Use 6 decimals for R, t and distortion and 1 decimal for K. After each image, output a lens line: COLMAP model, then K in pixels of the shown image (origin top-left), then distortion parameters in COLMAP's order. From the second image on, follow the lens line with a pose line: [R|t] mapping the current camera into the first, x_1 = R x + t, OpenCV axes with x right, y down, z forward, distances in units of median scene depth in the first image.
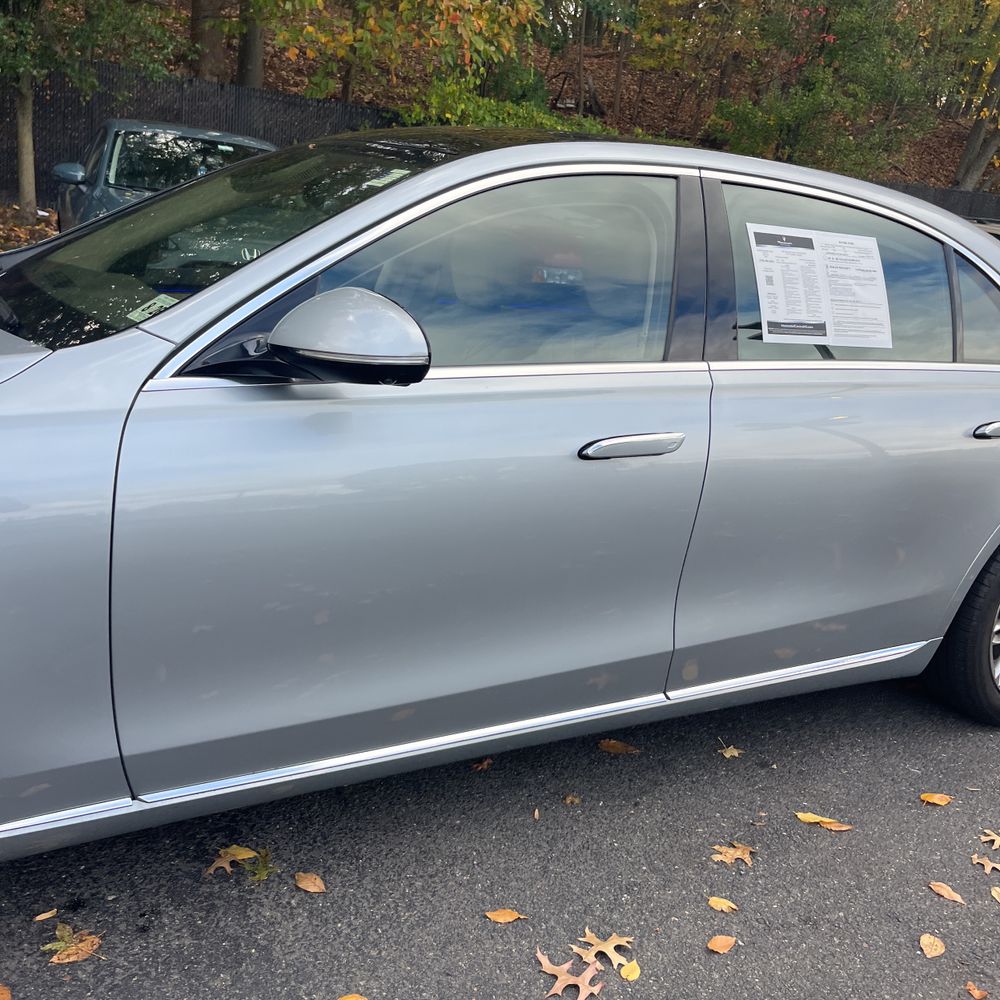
lens RADIAL K [[1013.2, 0, 516.7], [0, 1013.2, 483.3], [0, 0, 1]] dist [0.069008, -0.088681]
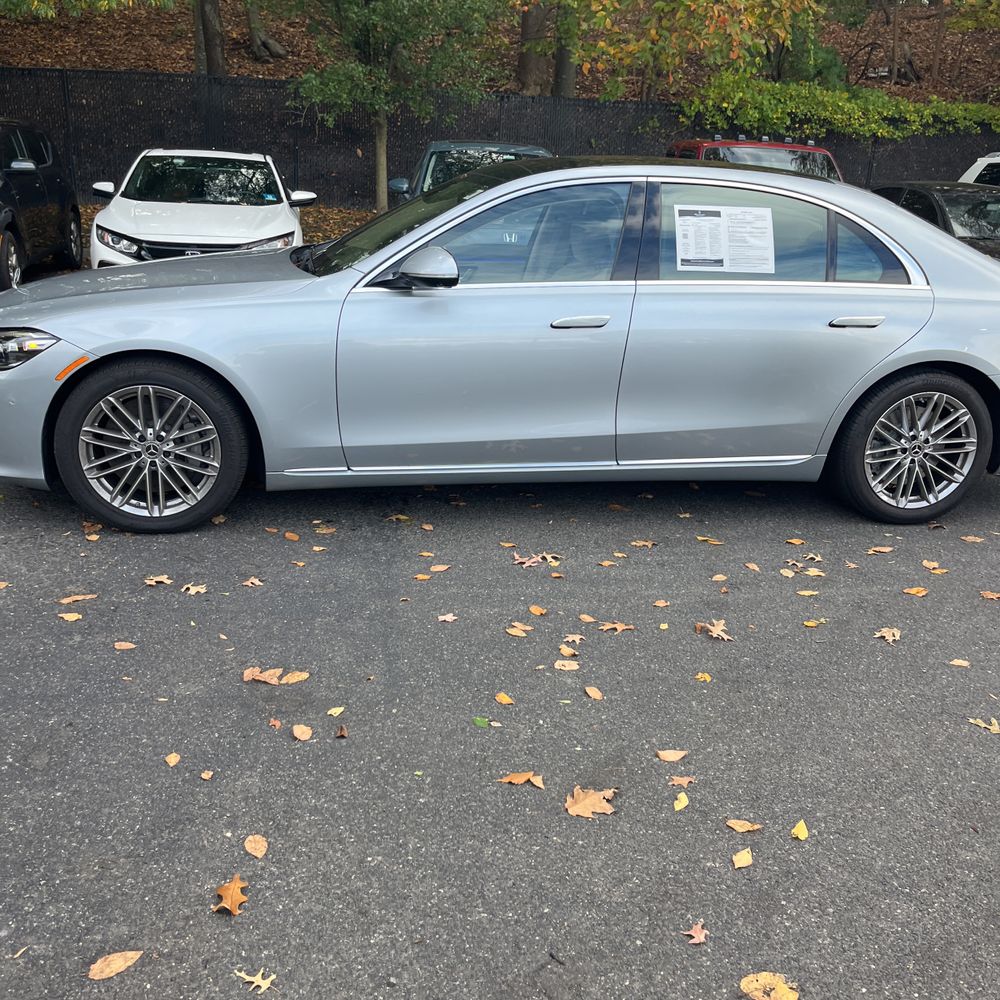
lens RADIAL K [[1021.7, 0, 485.6], [0, 1021.7, 498.7], [0, 0, 1]] dist [0.031000, -0.018044]
pose [[0.934309, 0.044167, -0.353718, 0.579913], [-0.033738, 0.998796, 0.035601, 0.213735], [0.354865, -0.021328, 0.934674, -0.835278]]
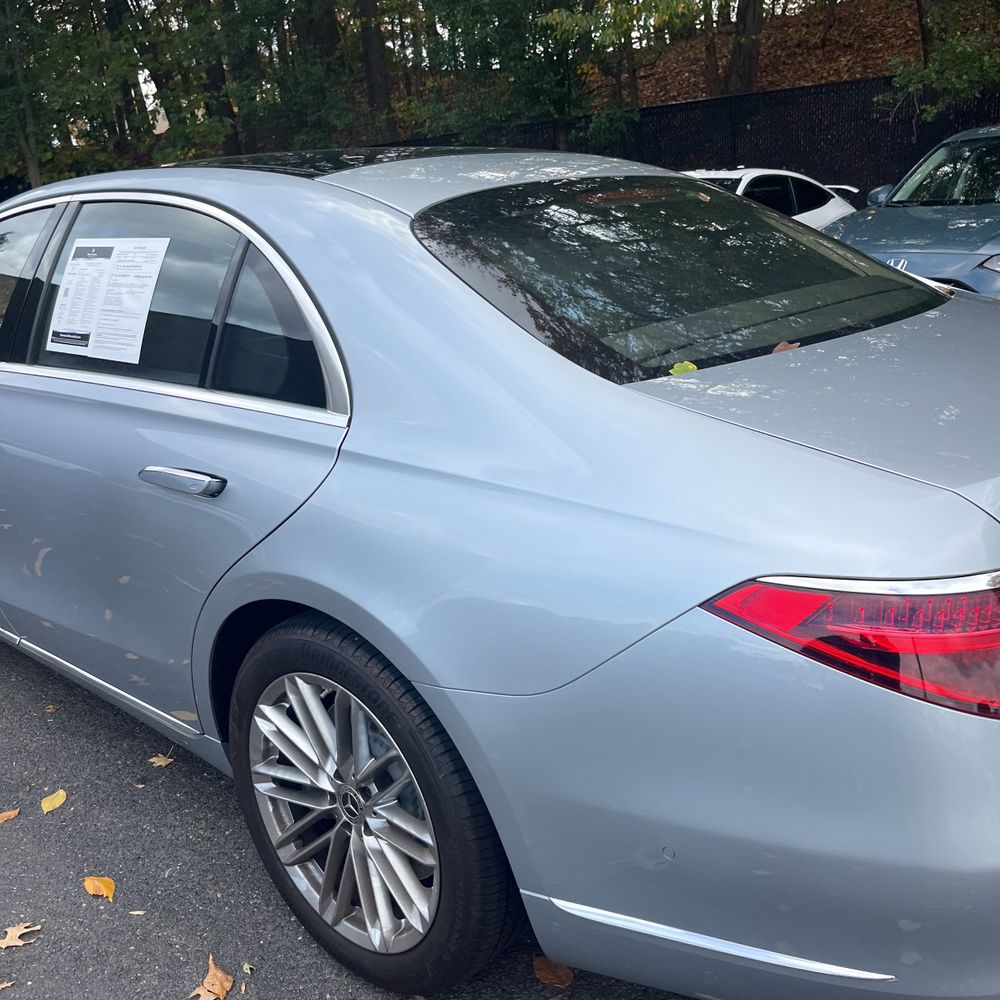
lens RADIAL K [[1021.7, 0, 485.6], [0, 1021.7, 498.7], [0, 0, 1]] dist [0.031000, -0.018044]
pose [[0.278921, 0.157780, -0.947264, 1.404907], [-0.168331, 0.979171, 0.113530, -0.182947], [0.945446, 0.127788, 0.299671, 1.115643]]
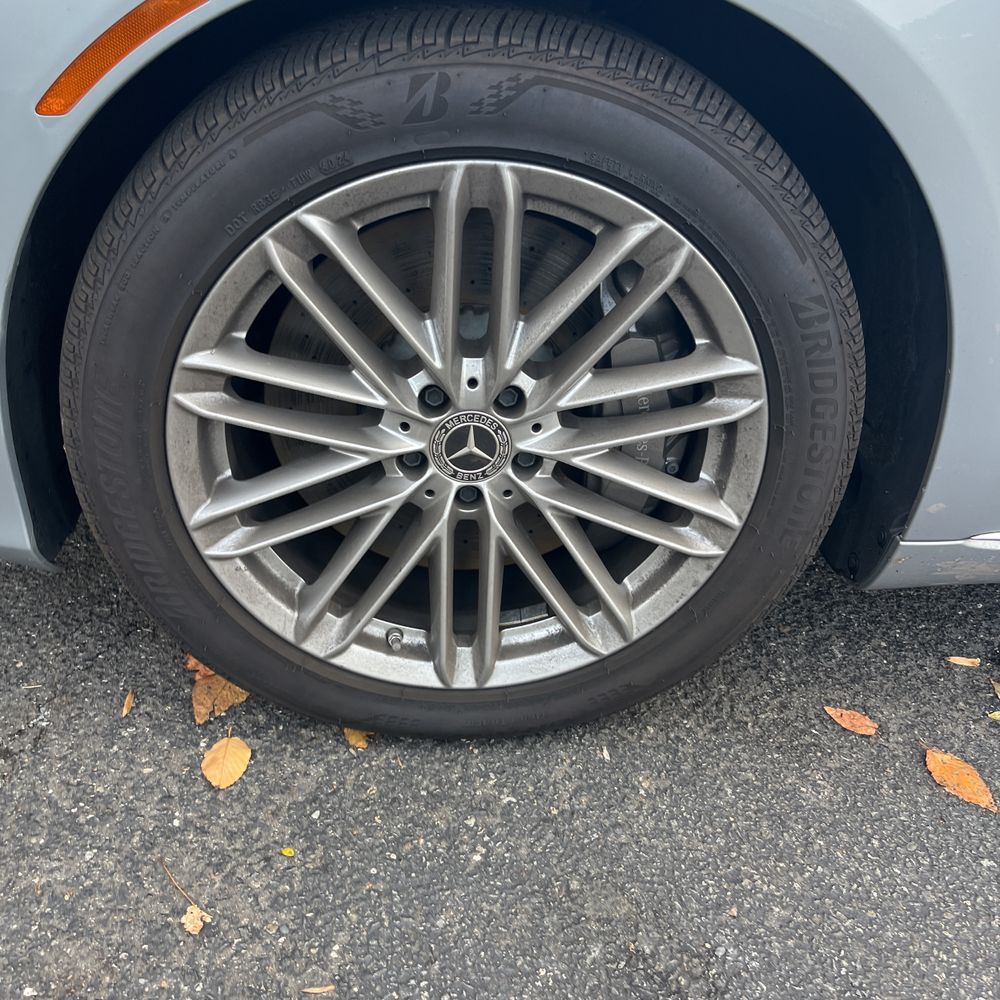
lens RADIAL K [[1021.7, 0, 485.6], [0, 1021.7, 498.7], [0, 0, 1]] dist [0.031000, -0.018044]
pose [[0.904575, 0.190161, -0.381552, -0.400826], [-0.082390, 0.956110, 0.281187, 0.117729], [0.418276, -0.222919, 0.880541, 0.228332]]
